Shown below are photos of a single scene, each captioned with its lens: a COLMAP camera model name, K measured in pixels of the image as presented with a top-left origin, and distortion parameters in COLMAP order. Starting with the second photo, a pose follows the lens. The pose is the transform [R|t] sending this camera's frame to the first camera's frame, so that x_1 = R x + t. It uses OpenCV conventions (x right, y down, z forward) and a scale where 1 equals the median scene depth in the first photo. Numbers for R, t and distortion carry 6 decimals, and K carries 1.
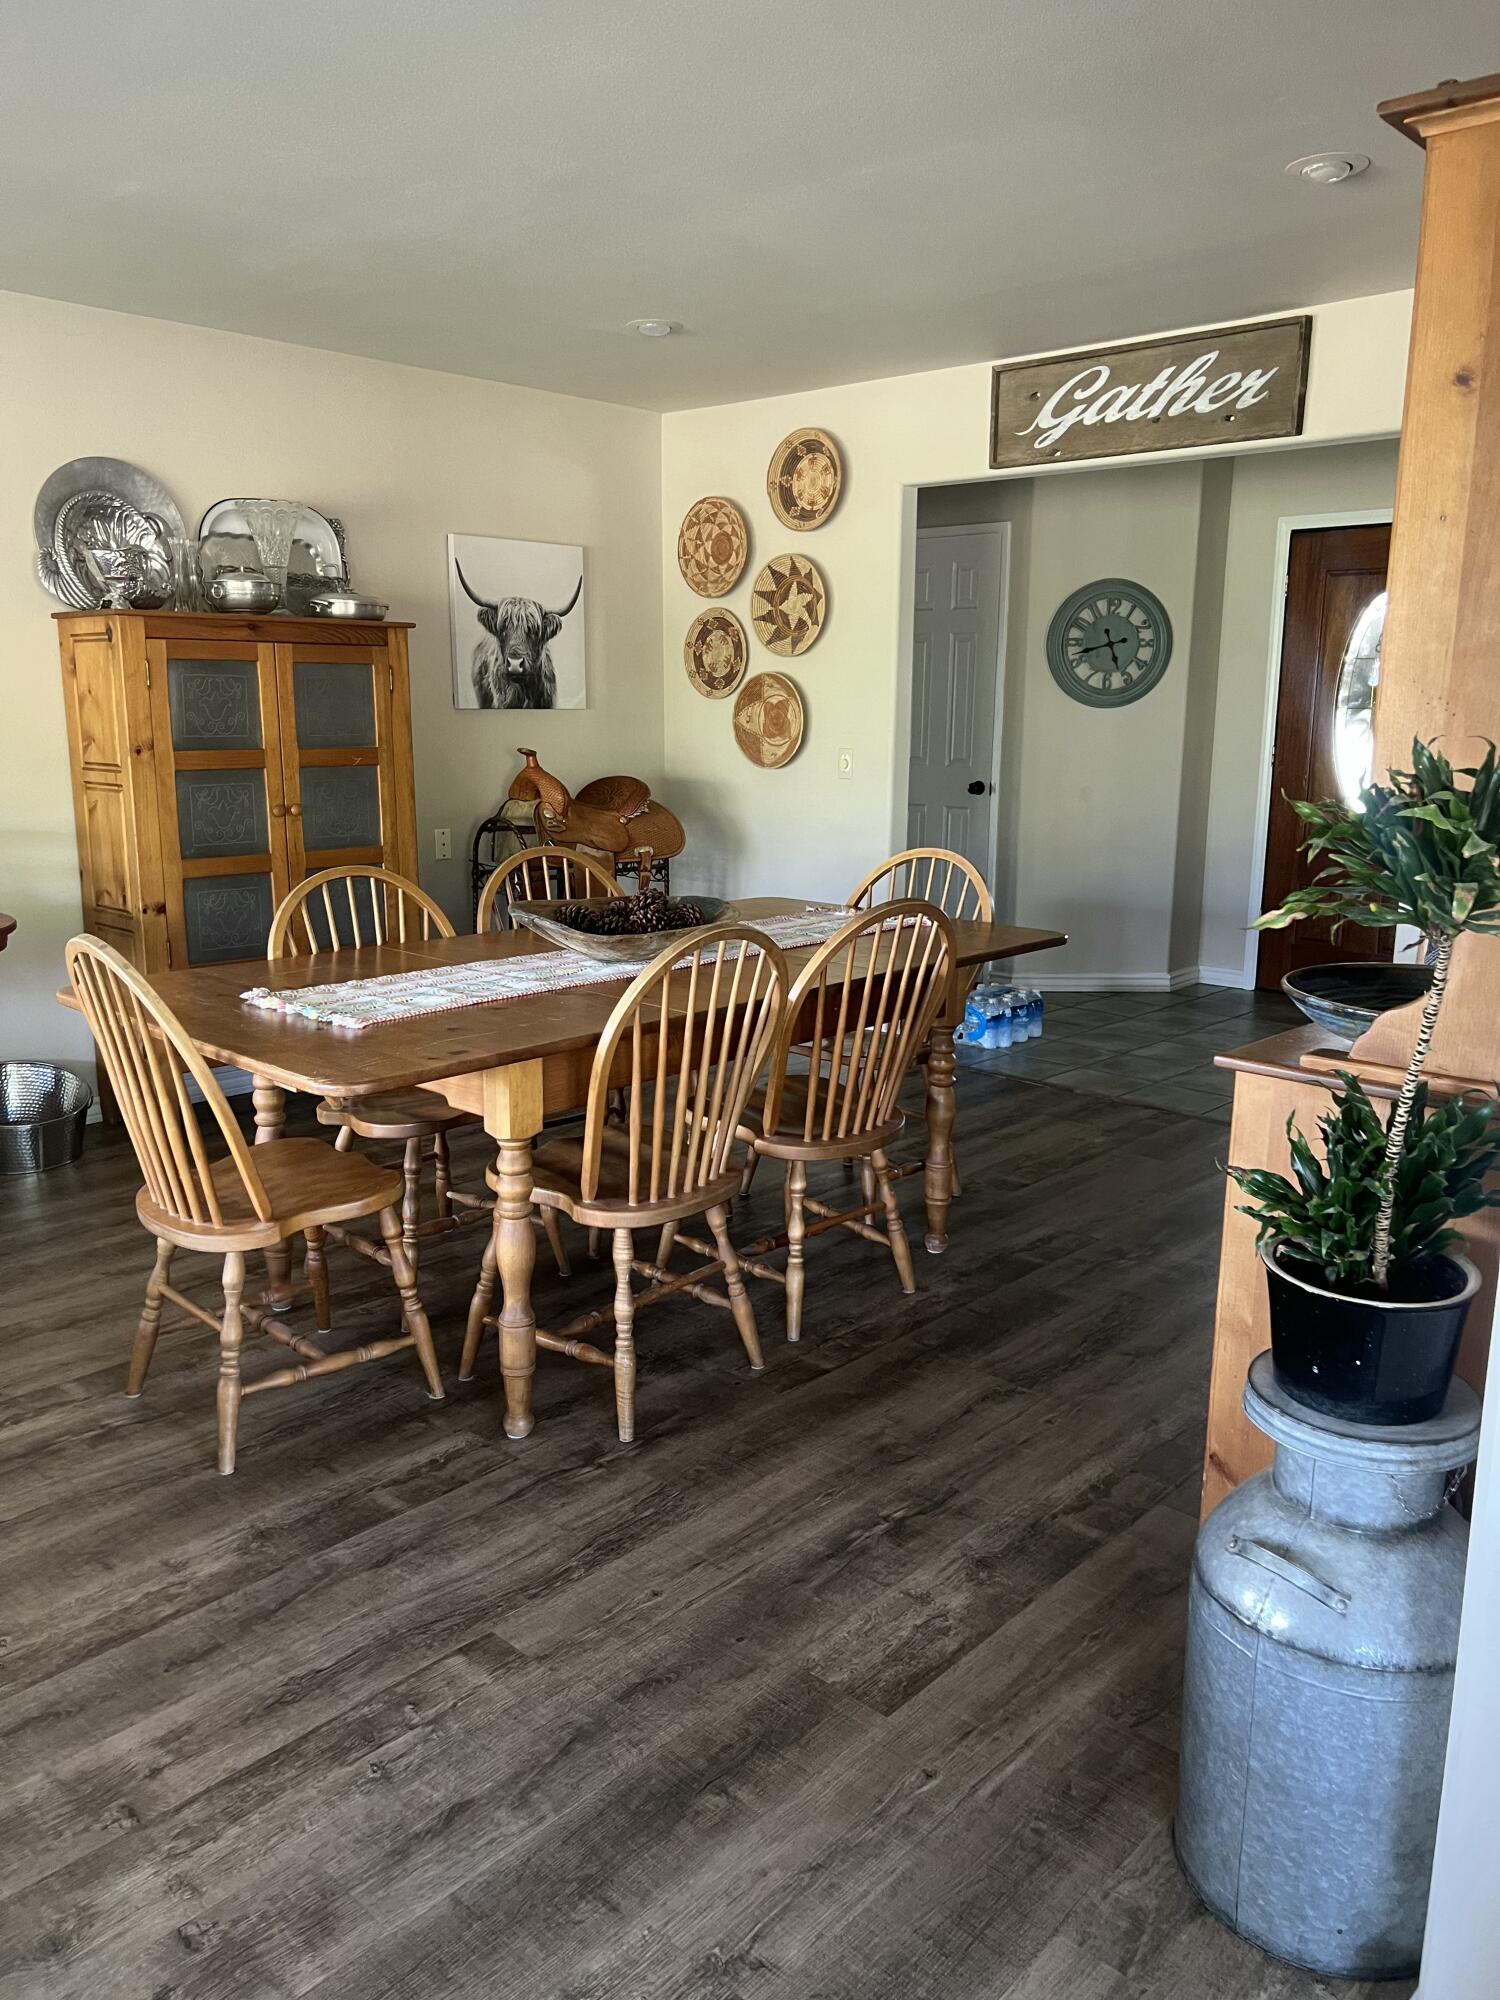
lens RADIAL K [[1509.6, 0, 749.5], [0, 1509.6, 992.7], [0, 0, 1]] dist [0.079078, 0.000055]
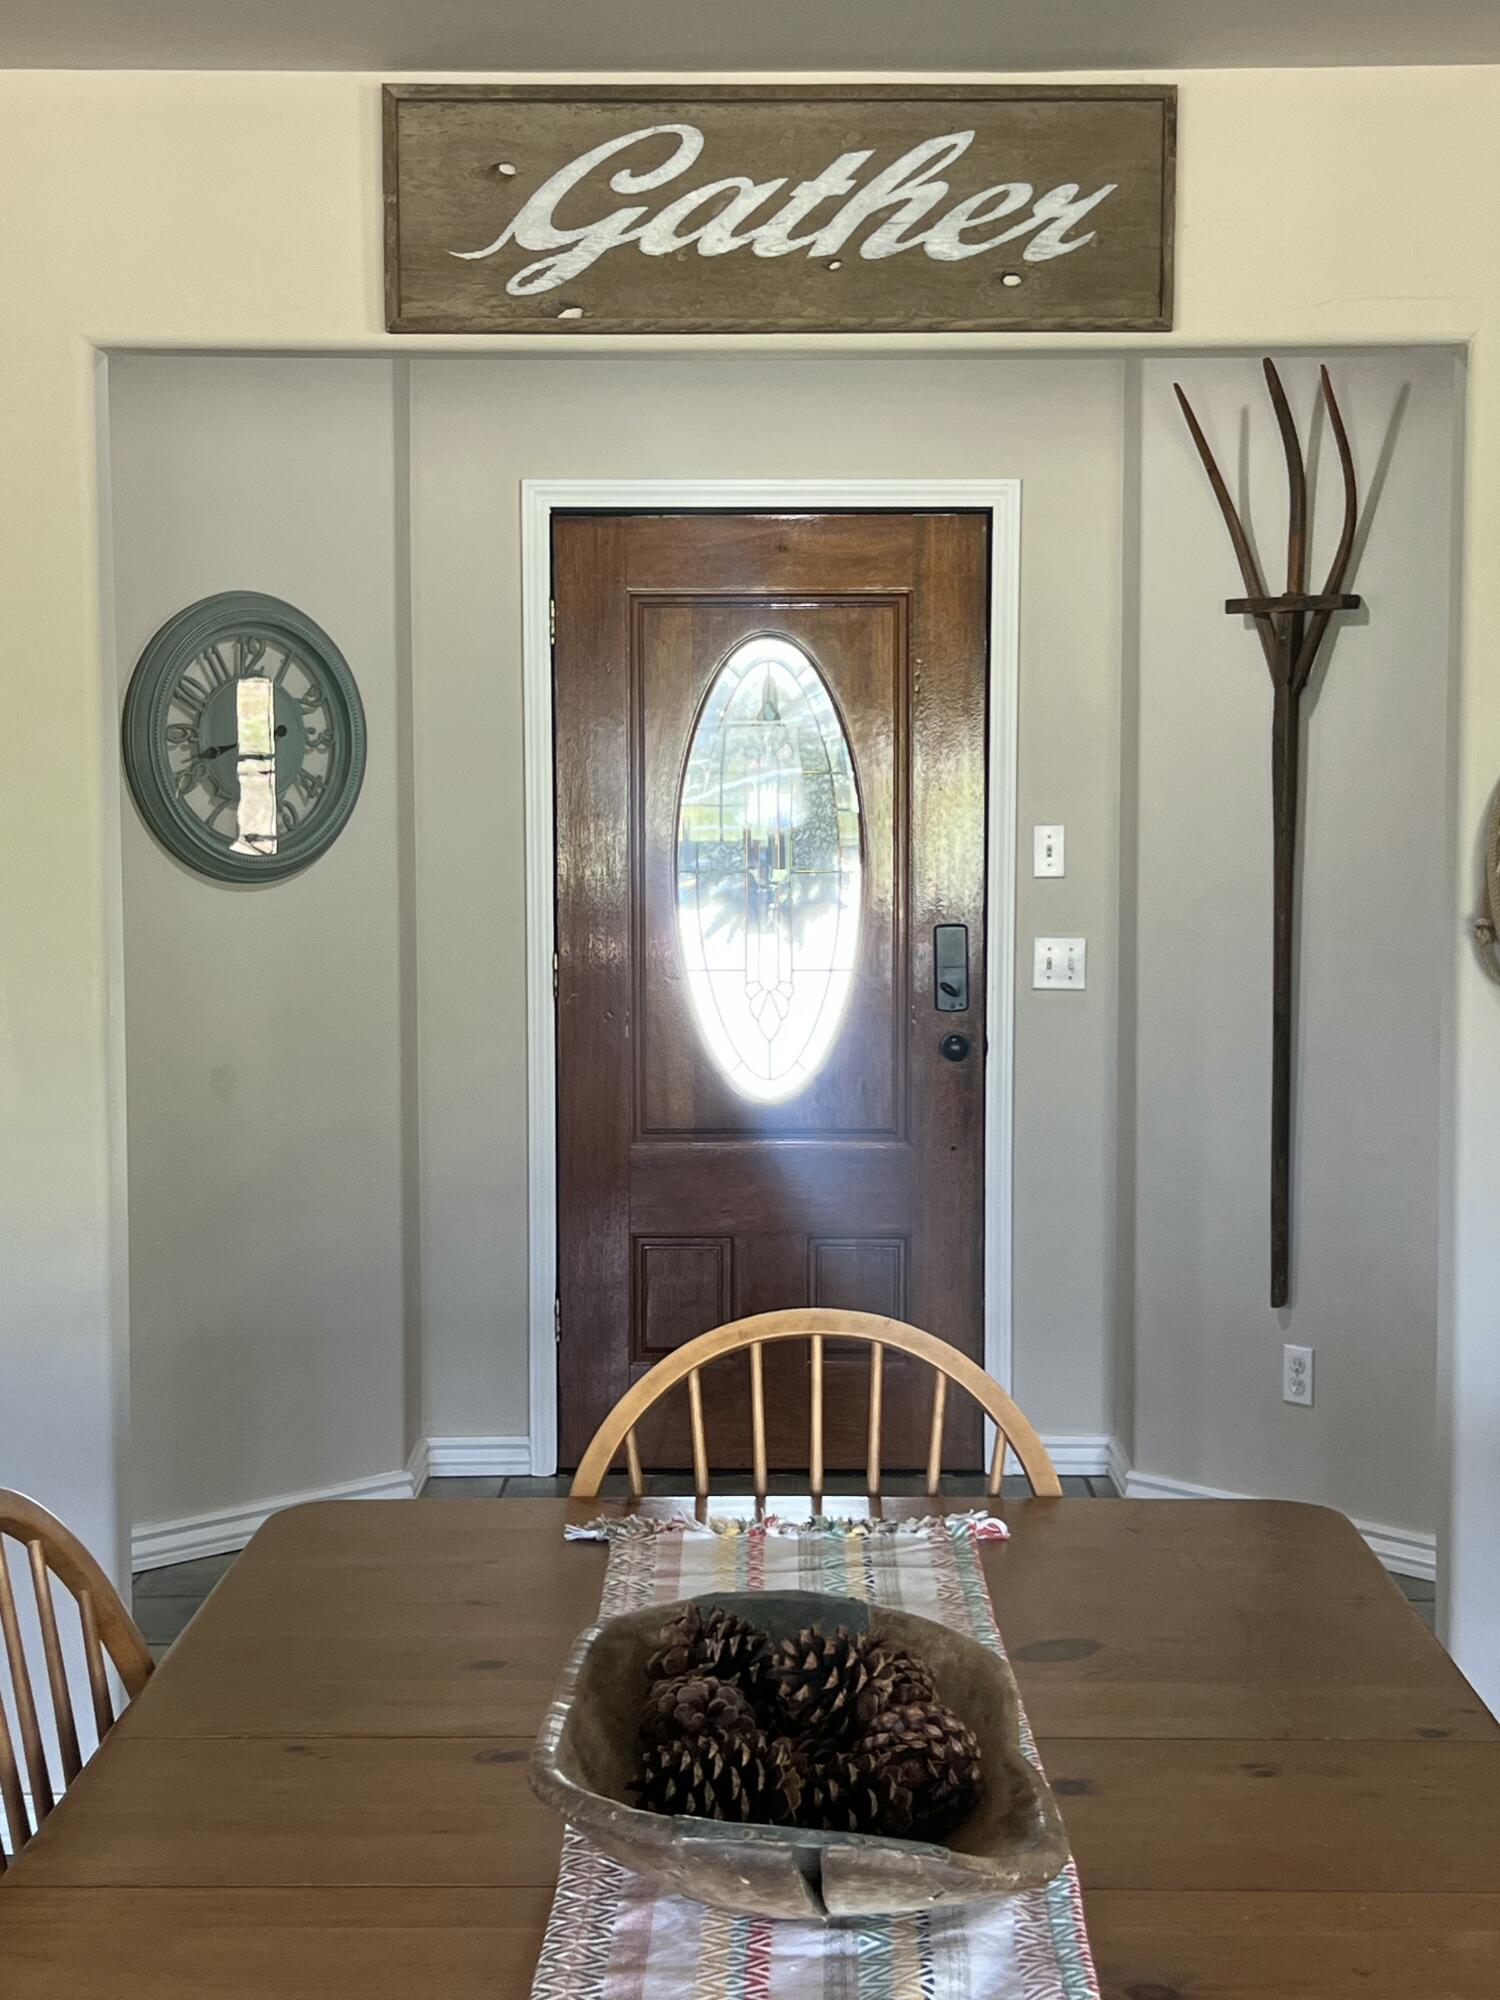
lens RADIAL K [[3022.8, 0, 749.6], [0, 3022.8, 1006.8], [0, 0, 1]] dist [0.131518, 0.000000]
pose [[0.720994, -0.070752, 0.689320, -0.358526], [0.153433, 0.986382, -0.059241, -0.114868], [-0.675741, 0.148476, 0.722031, 0.414421]]
